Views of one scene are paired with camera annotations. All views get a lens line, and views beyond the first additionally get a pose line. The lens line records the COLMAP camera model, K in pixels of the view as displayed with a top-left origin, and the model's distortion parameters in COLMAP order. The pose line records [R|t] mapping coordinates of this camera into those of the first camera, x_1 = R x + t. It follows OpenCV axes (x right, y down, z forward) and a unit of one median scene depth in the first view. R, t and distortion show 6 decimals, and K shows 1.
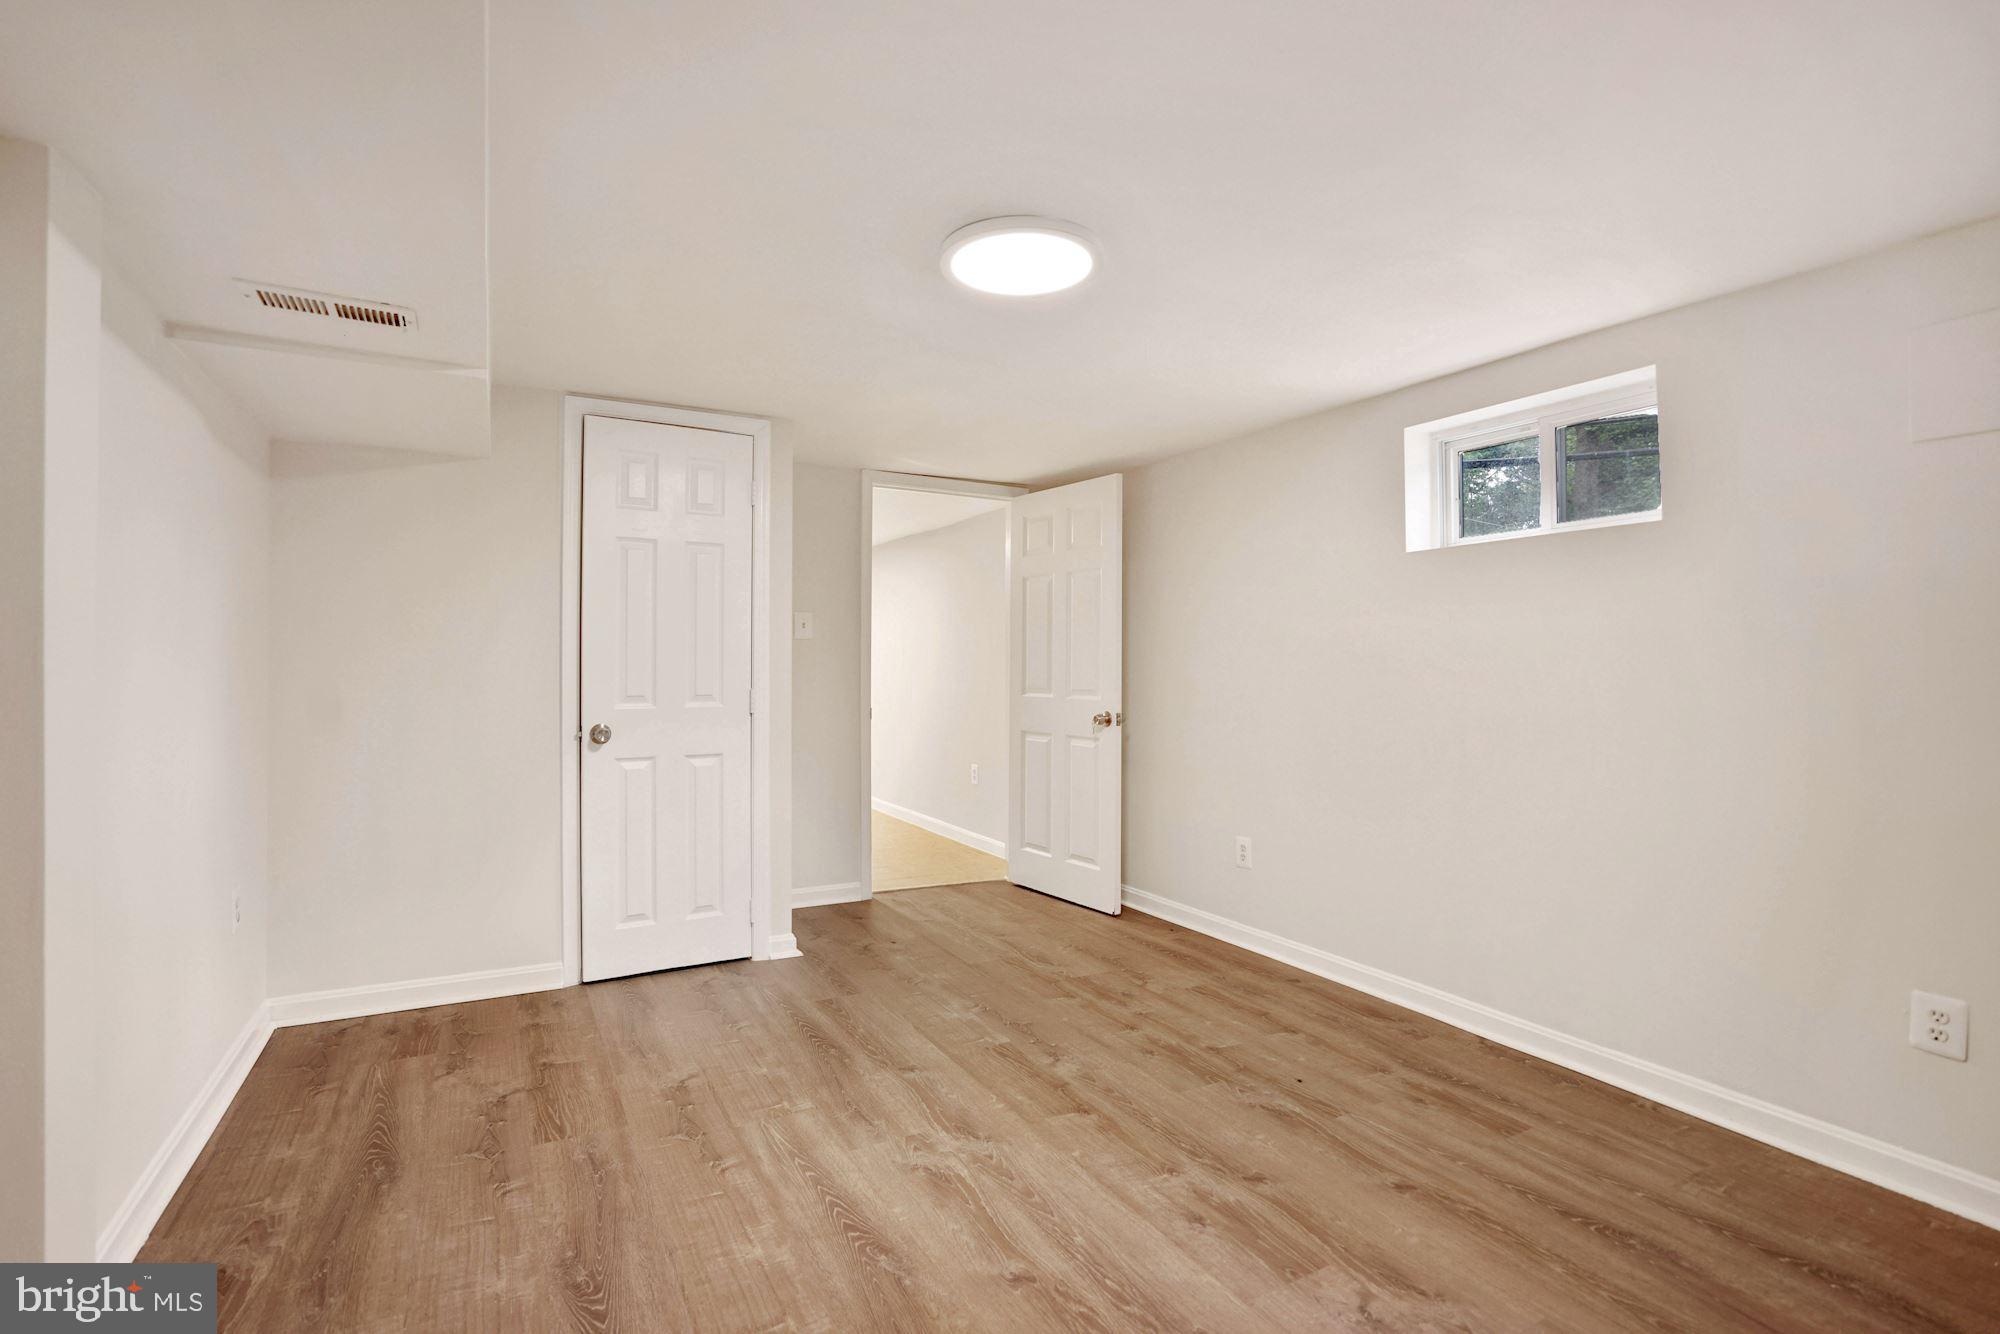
lens RADIAL K [[933.8, 0, 1000.0], [0, 933.8, 667.0], [0, 0, 1]] dist [-0.020171, -0.000504]
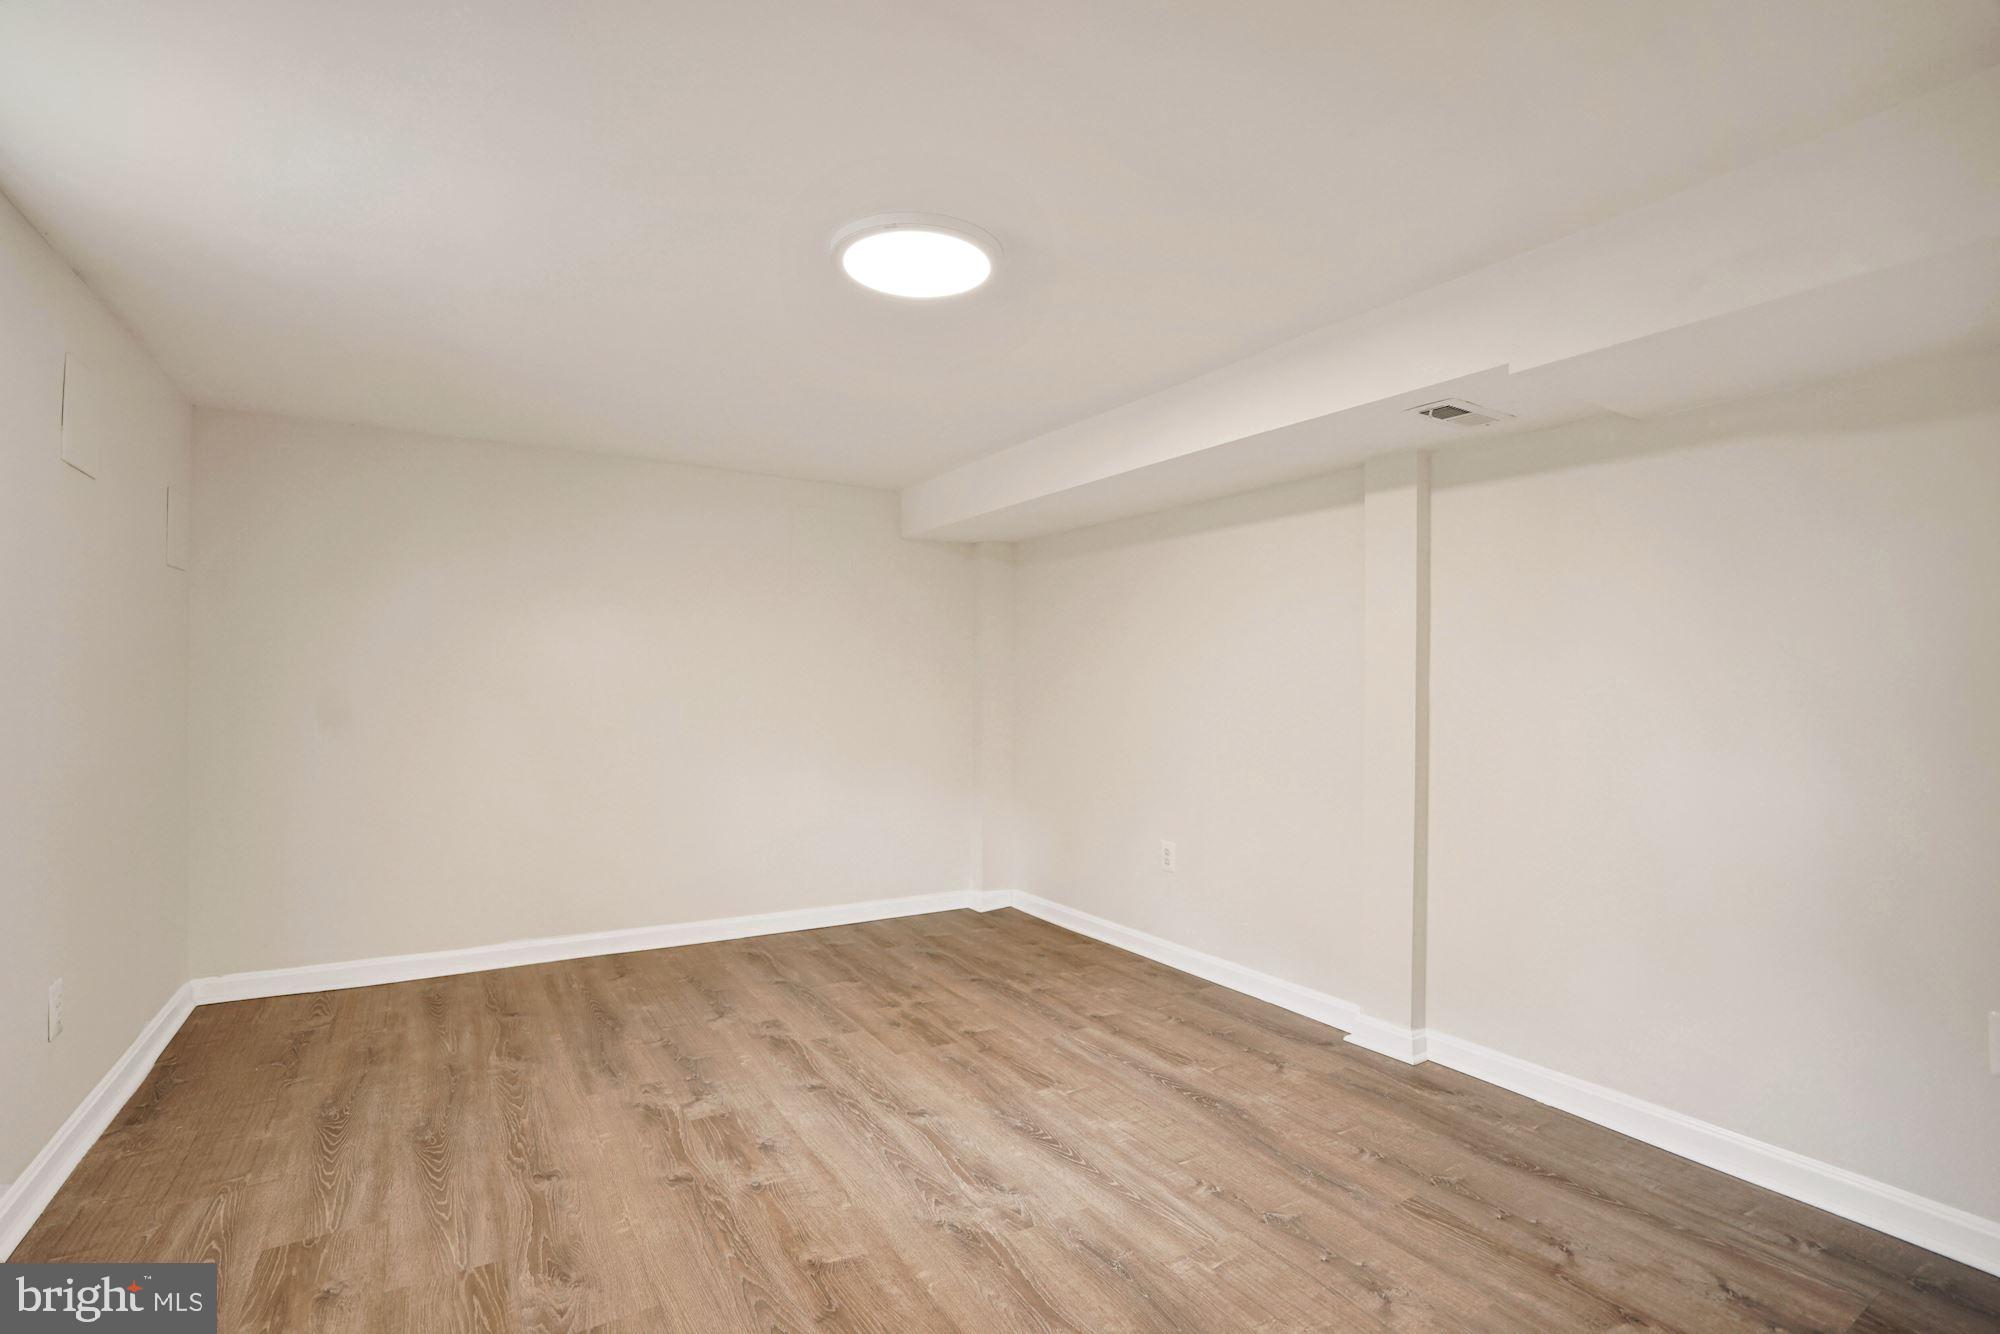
lens RADIAL K [[933.8, 0, 1000.0], [0, 933.8, 667.0], [0, 0, 1]] dist [-0.020171, -0.000504]
pose [[-0.998895, -0.012814, -0.045219, -0.025192], [-0.012003, 0.999763, -0.018163, -0.004325], [0.045441, -0.017600, -0.998812, 2.028170]]
